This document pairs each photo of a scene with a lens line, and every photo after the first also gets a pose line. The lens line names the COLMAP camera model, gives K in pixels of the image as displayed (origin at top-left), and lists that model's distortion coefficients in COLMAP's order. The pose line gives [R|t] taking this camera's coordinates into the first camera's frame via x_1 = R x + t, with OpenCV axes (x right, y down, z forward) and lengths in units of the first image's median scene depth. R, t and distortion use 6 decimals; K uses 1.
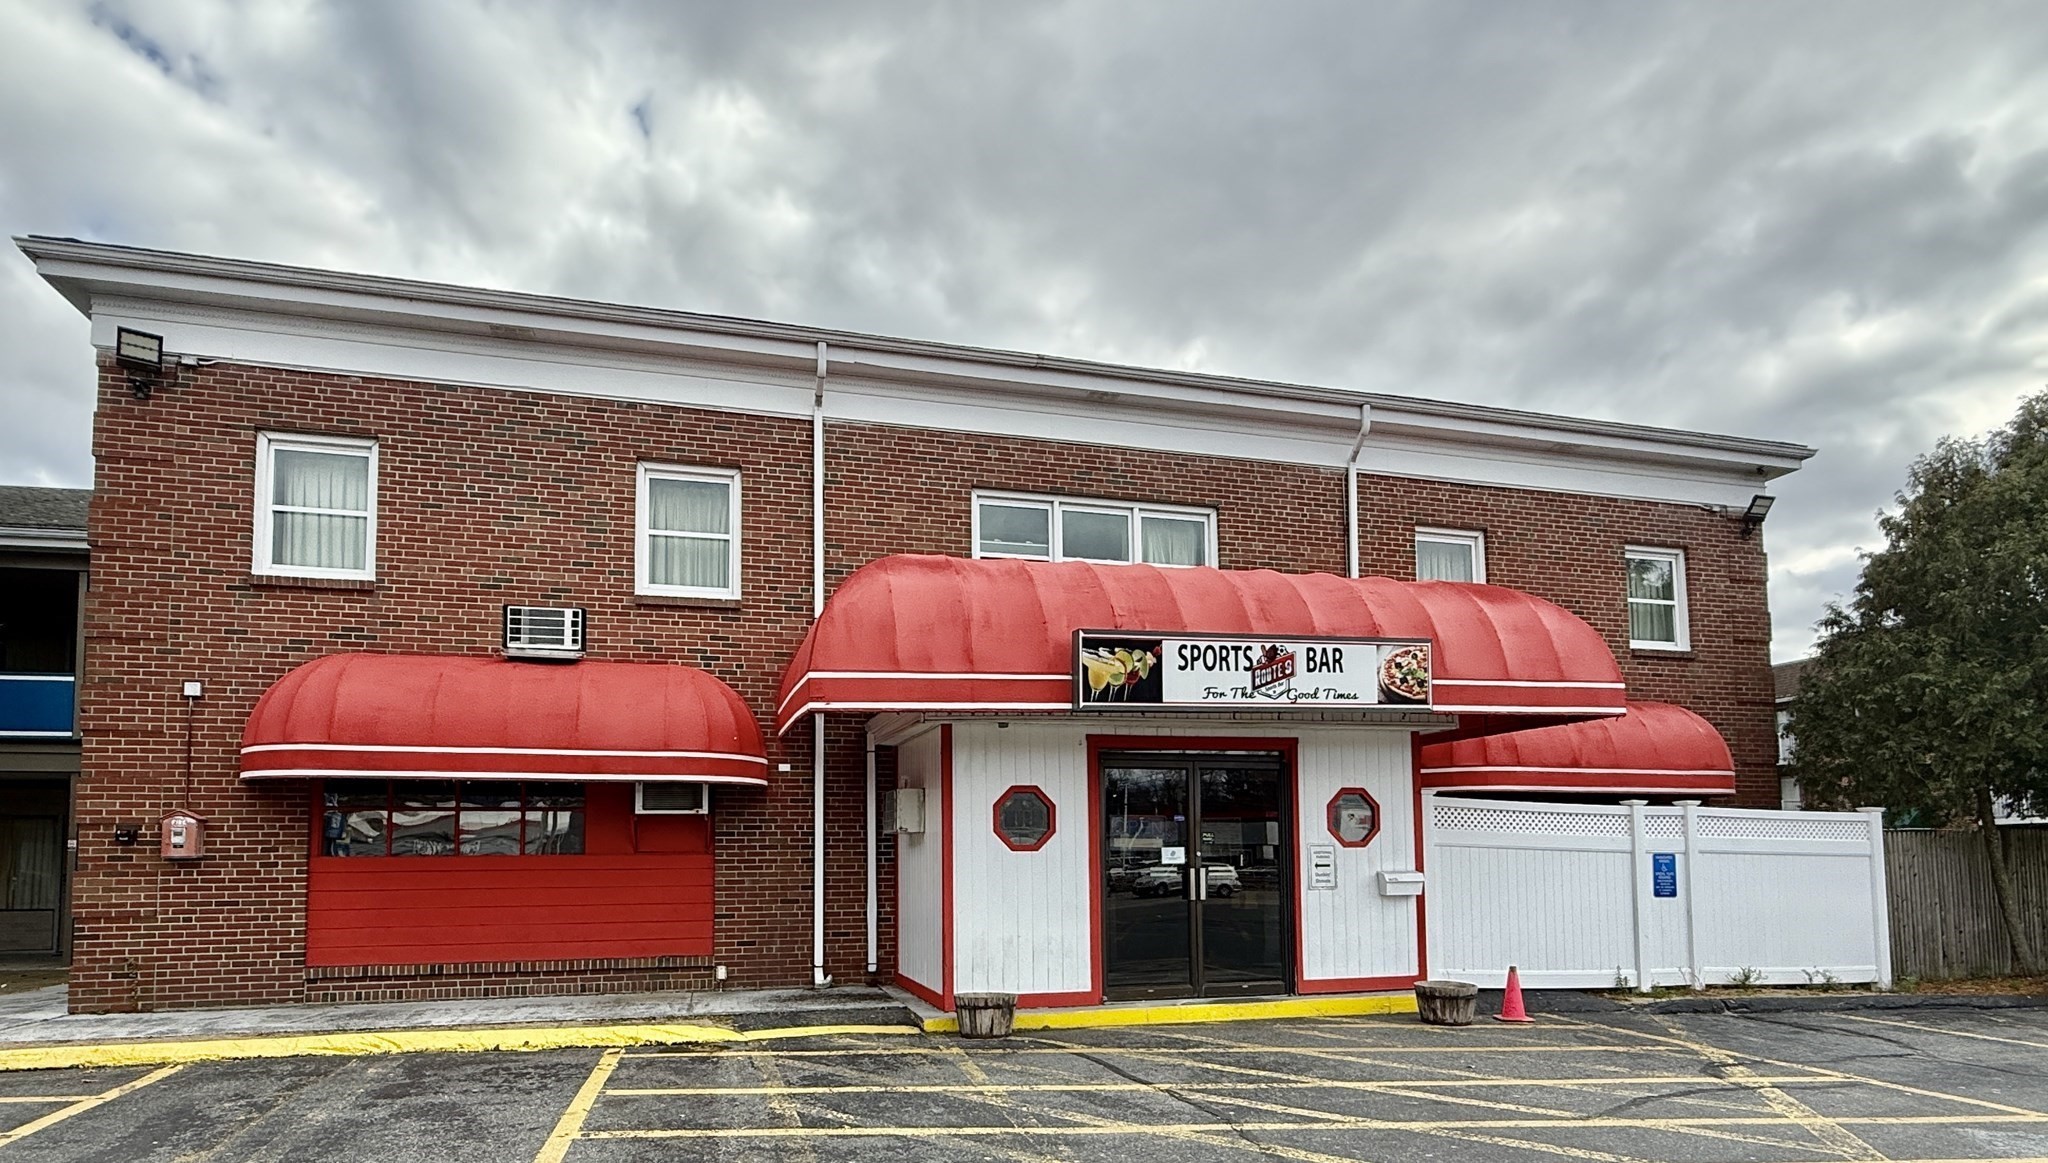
lens RADIAL K [[2145.0, 0, 1024.0], [0, 2145.0, 581.5], [0, 0, 1]] dist [0.010848, 0.012510]
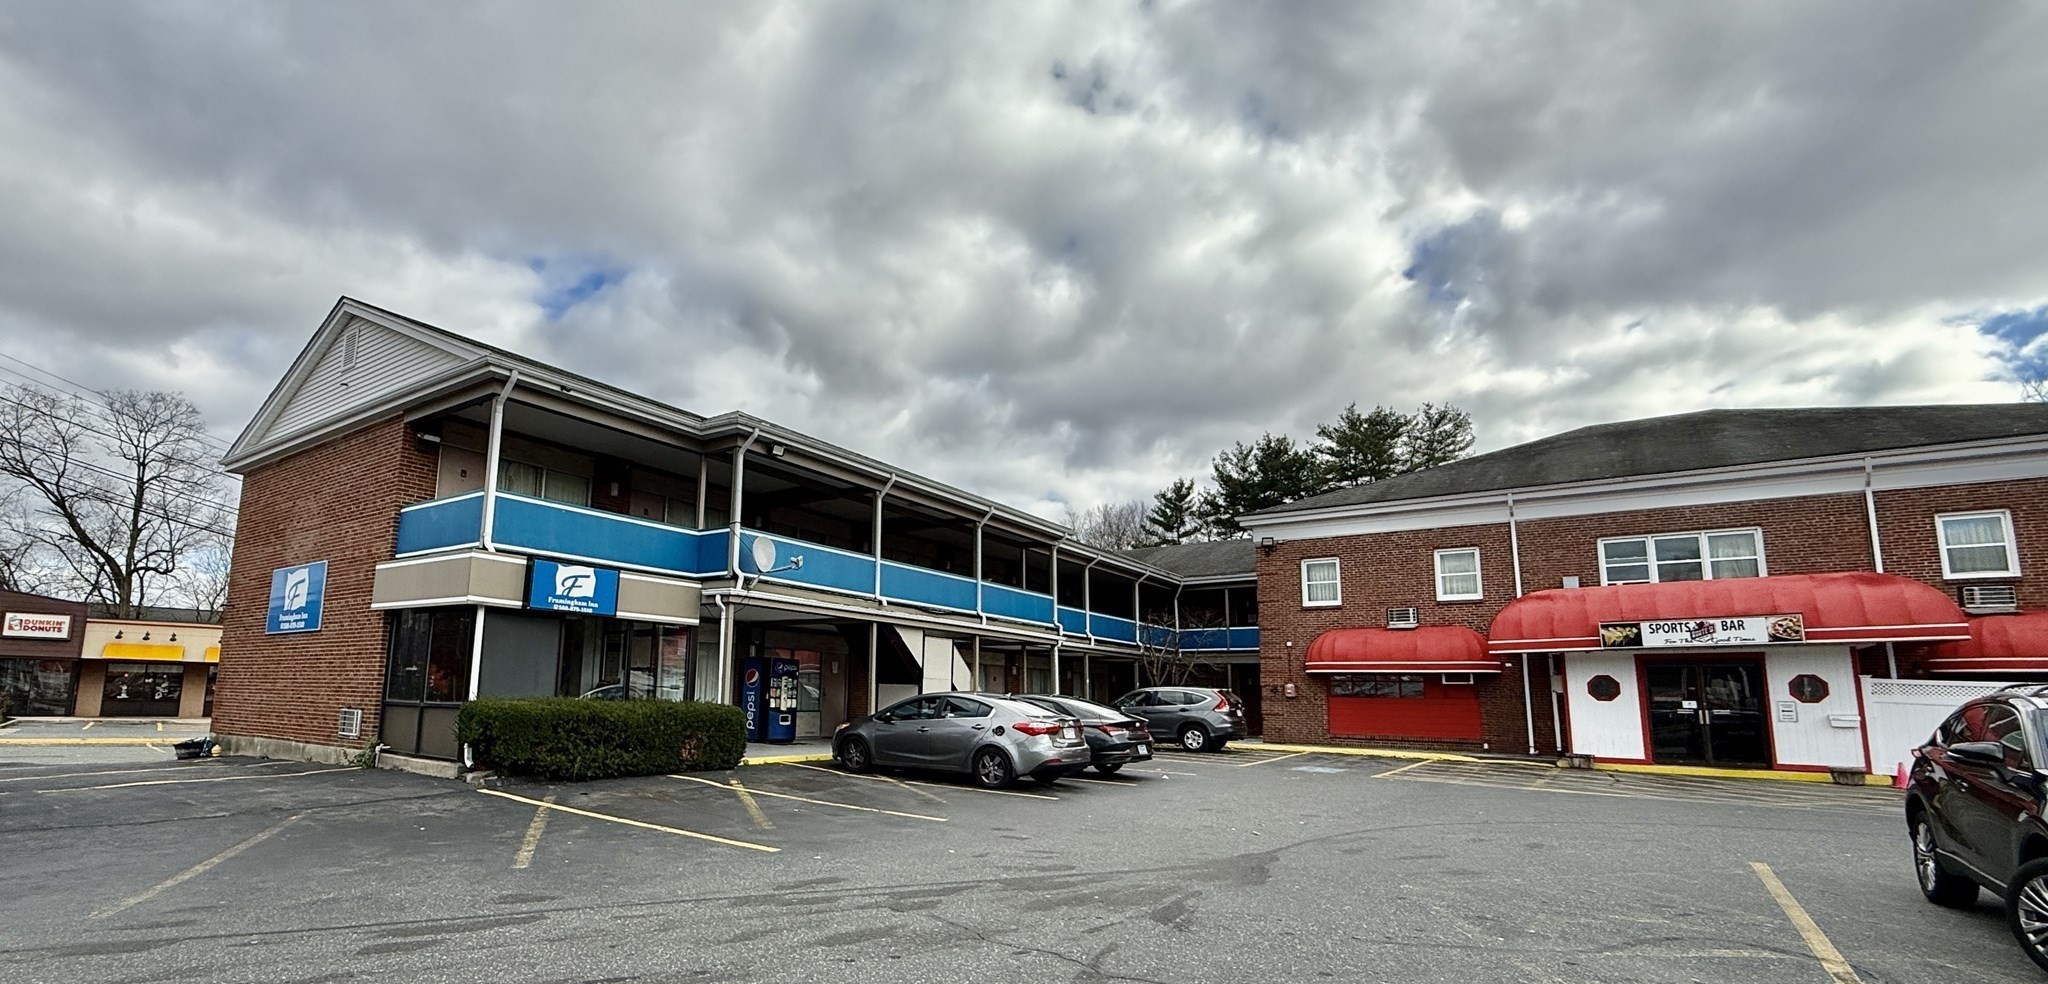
lens RADIAL K [[966.6, 0, 1024.0], [0, 966.6, 492.0], [0, 0, 1]] dist [0.001680, -0.000512]
pose [[0.826849, -0.096998, -0.553996, 0.087940], [0.051429, 0.993929, -0.097266, -0.044864], [0.560067, 0.051933, 0.826818, -0.348271]]
